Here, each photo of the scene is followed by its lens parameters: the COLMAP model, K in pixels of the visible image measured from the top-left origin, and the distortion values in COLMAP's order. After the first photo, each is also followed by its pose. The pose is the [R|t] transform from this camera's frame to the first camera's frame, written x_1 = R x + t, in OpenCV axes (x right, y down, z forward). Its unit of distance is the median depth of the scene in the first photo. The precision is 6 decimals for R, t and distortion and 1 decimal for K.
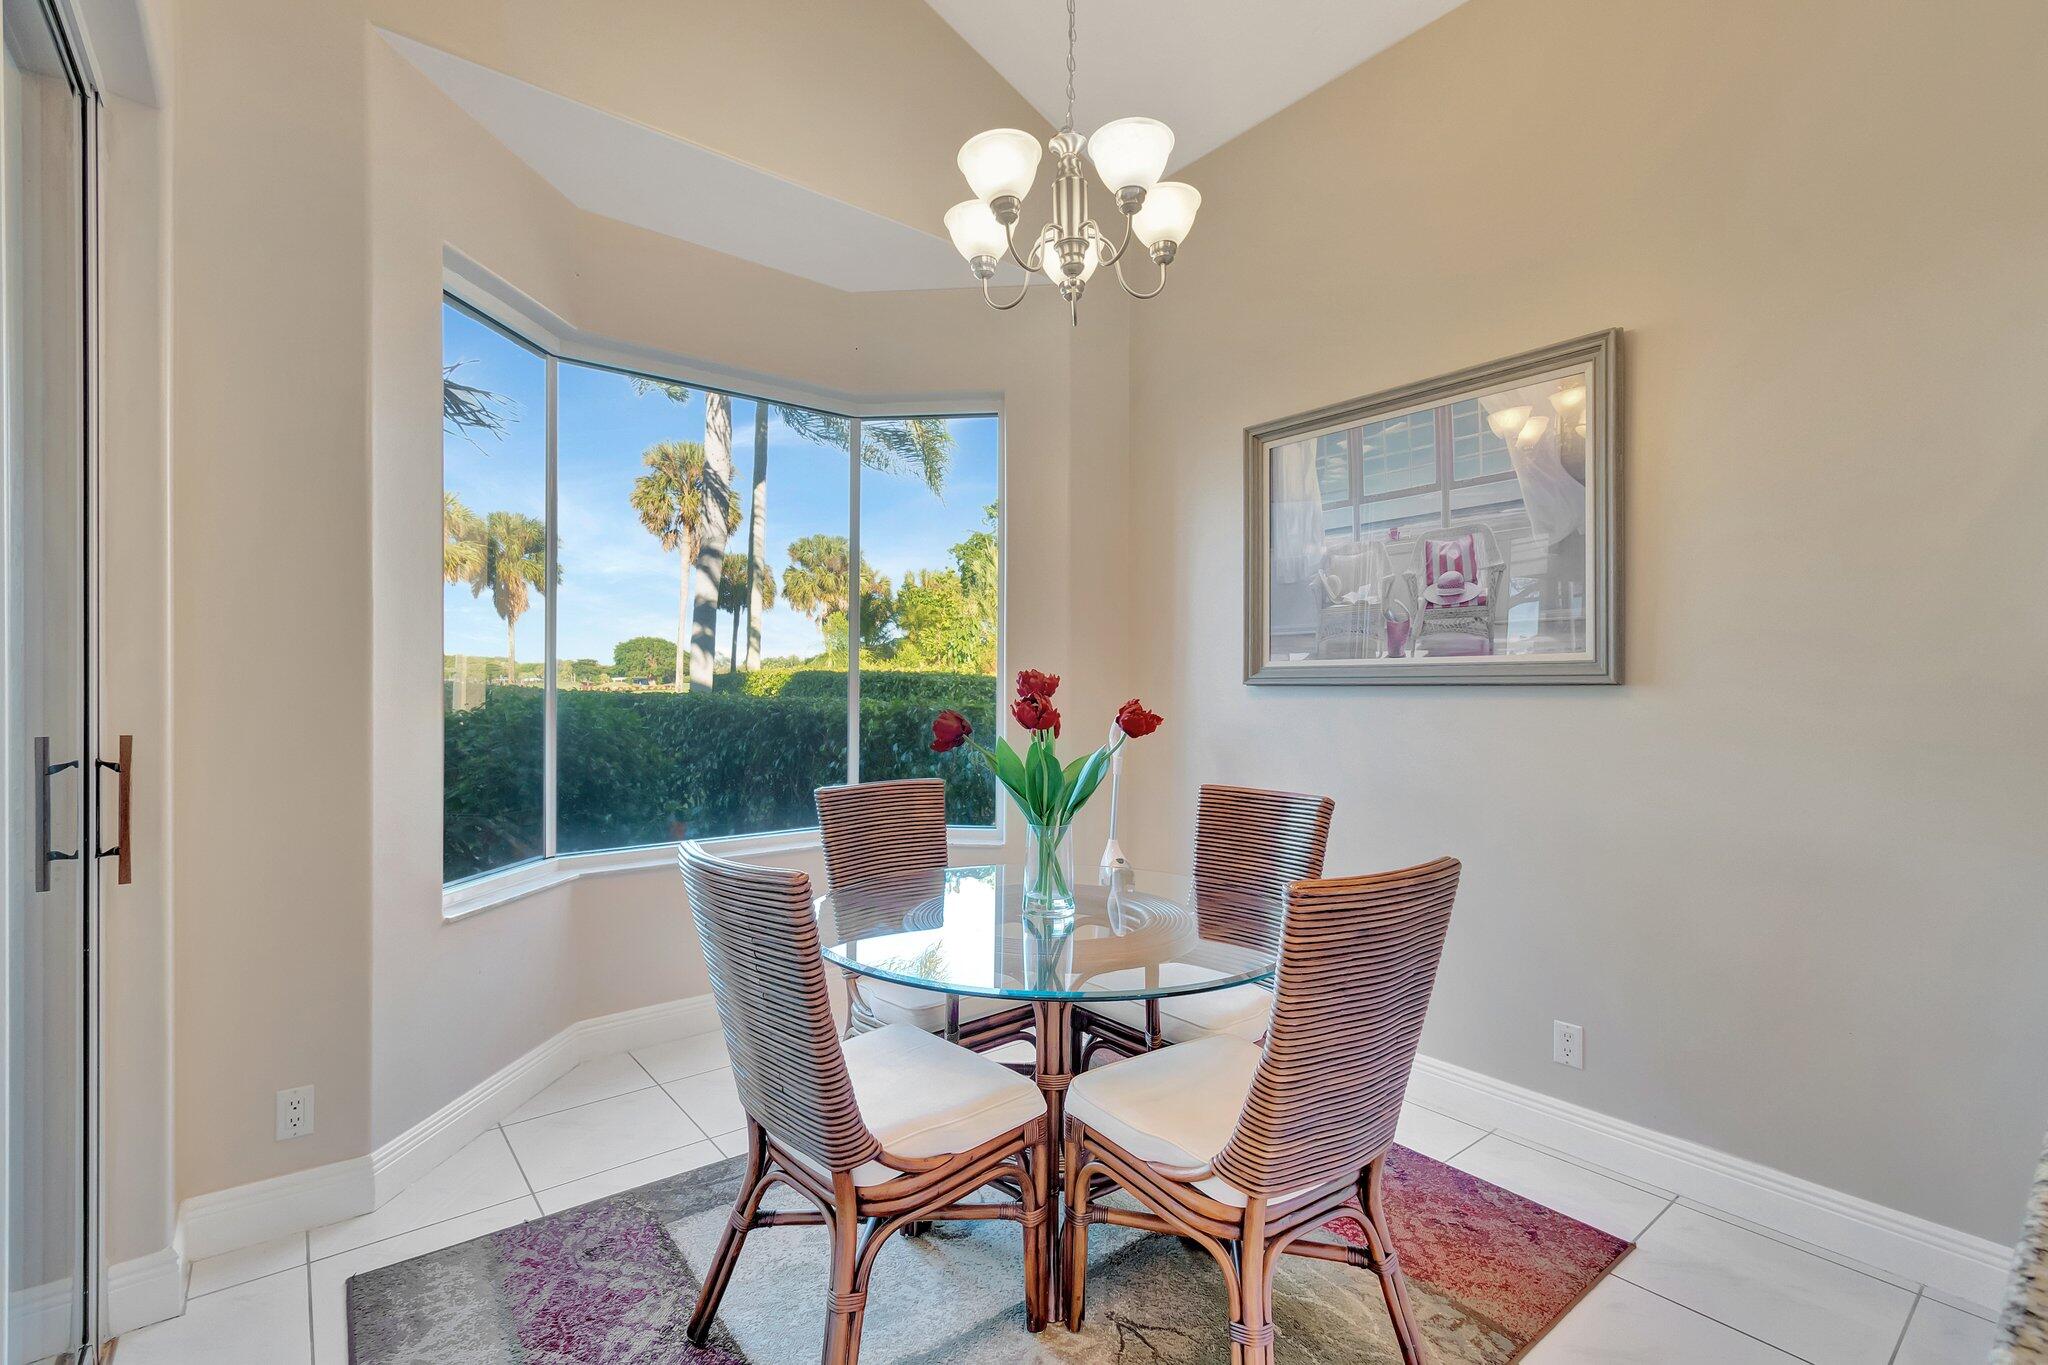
lens RADIAL K [[910.5, 0, 1017.2], [0, 910.5, 691.3], [0, 0, 1]] dist [-0.001872, -0.000238]
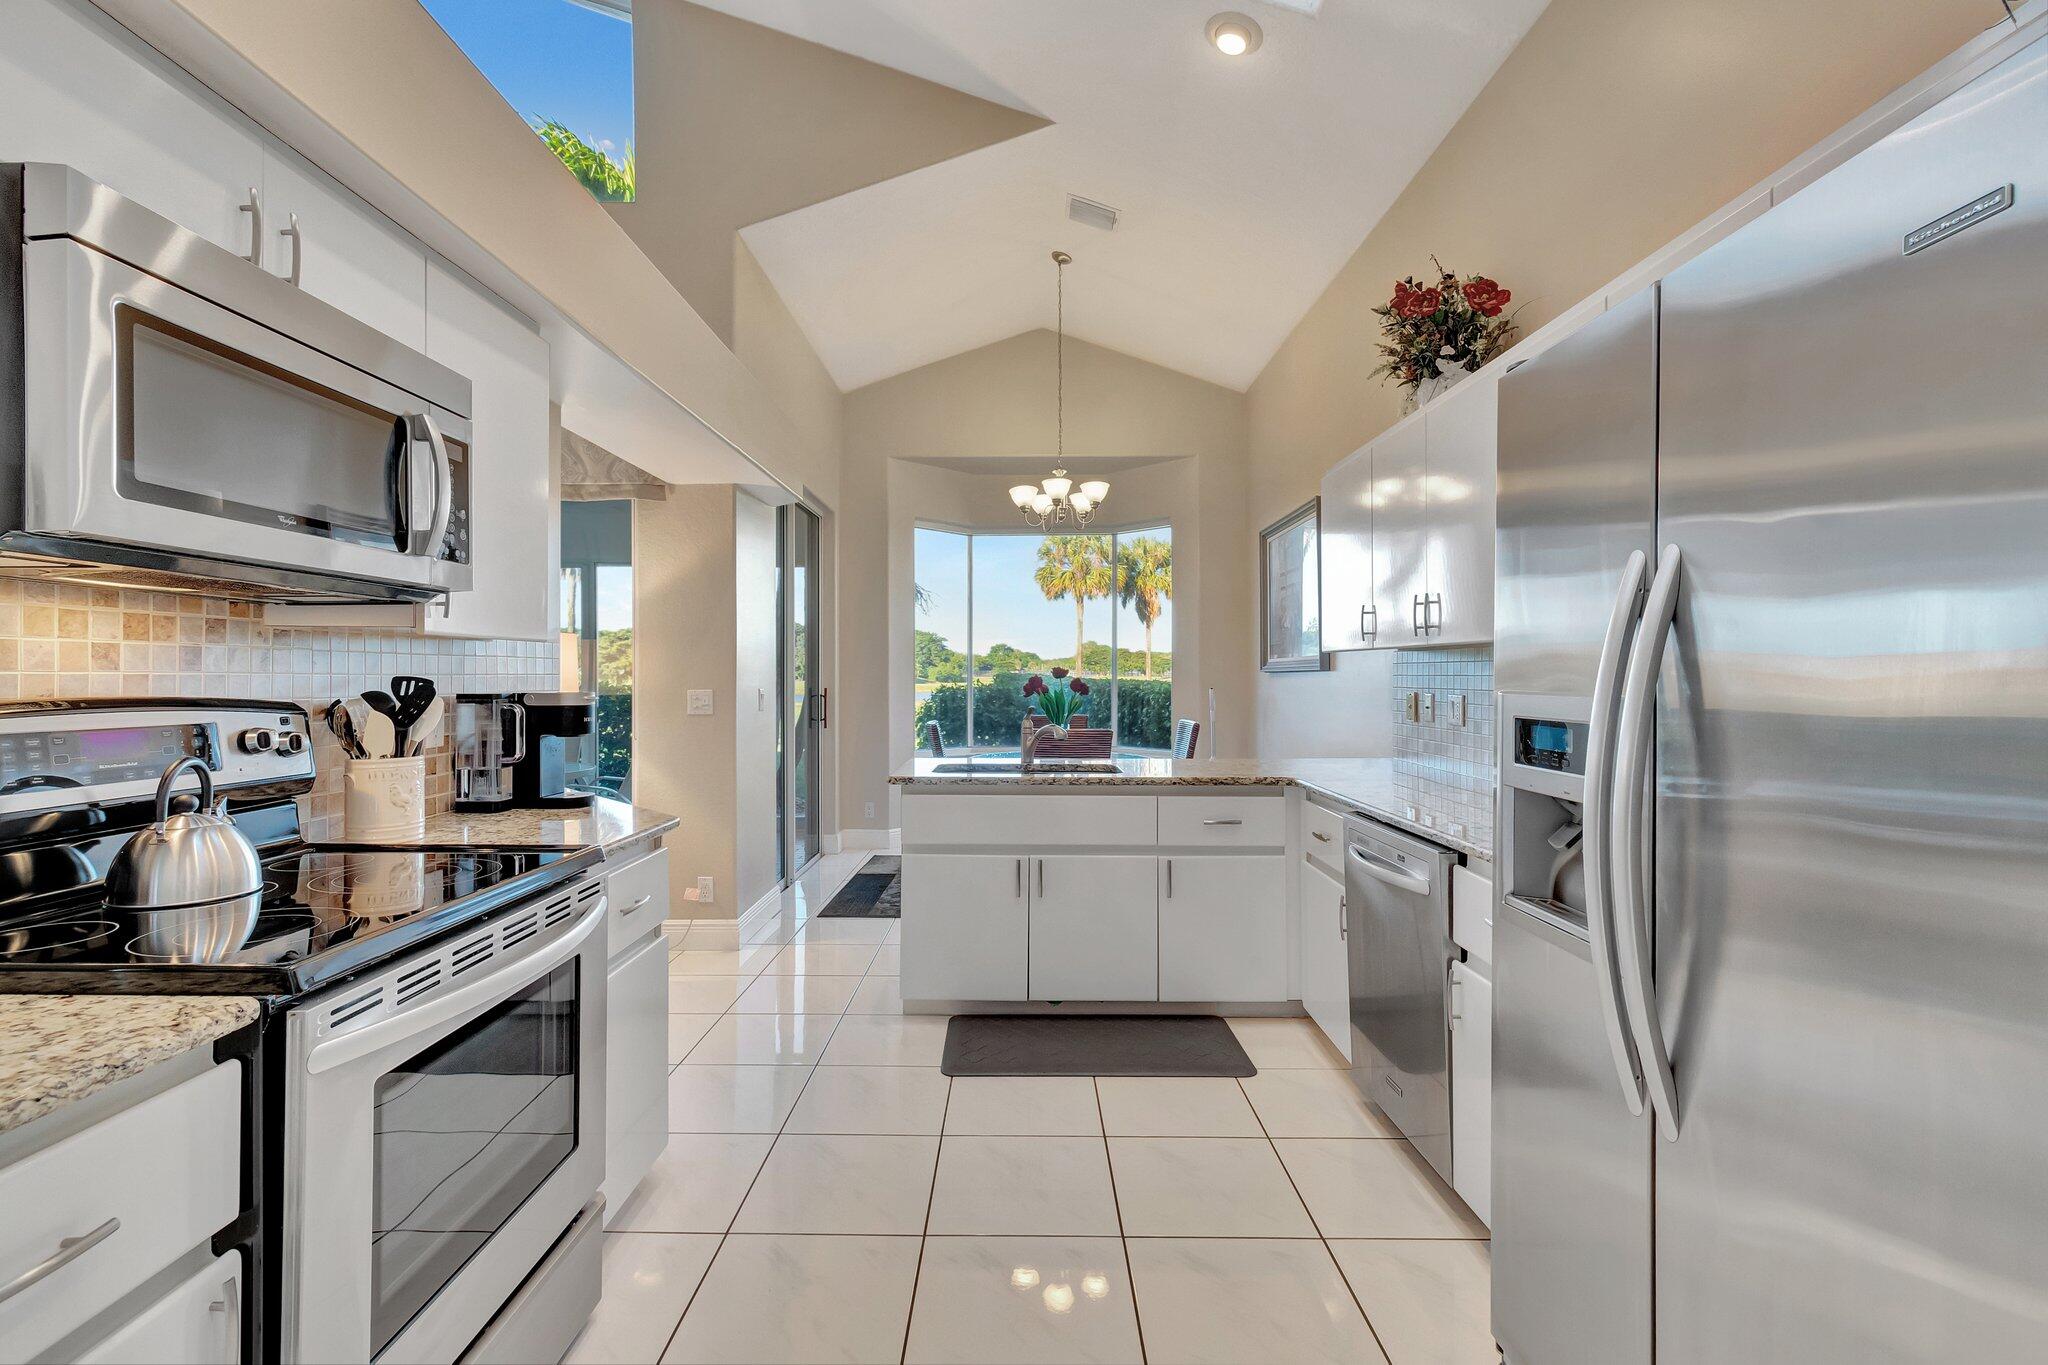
lens RADIAL K [[910.5, 0, 1026.0], [0, 910.5, 678.8], [0, 0, 1]] dist [-0.001872, -0.000238]
pose [[0.773262, -0.004375, -0.634071, 0.117163], [0.003615, 0.999990, -0.002492, 0.000917], [0.634076, -0.000365, 0.773271, -0.079689]]
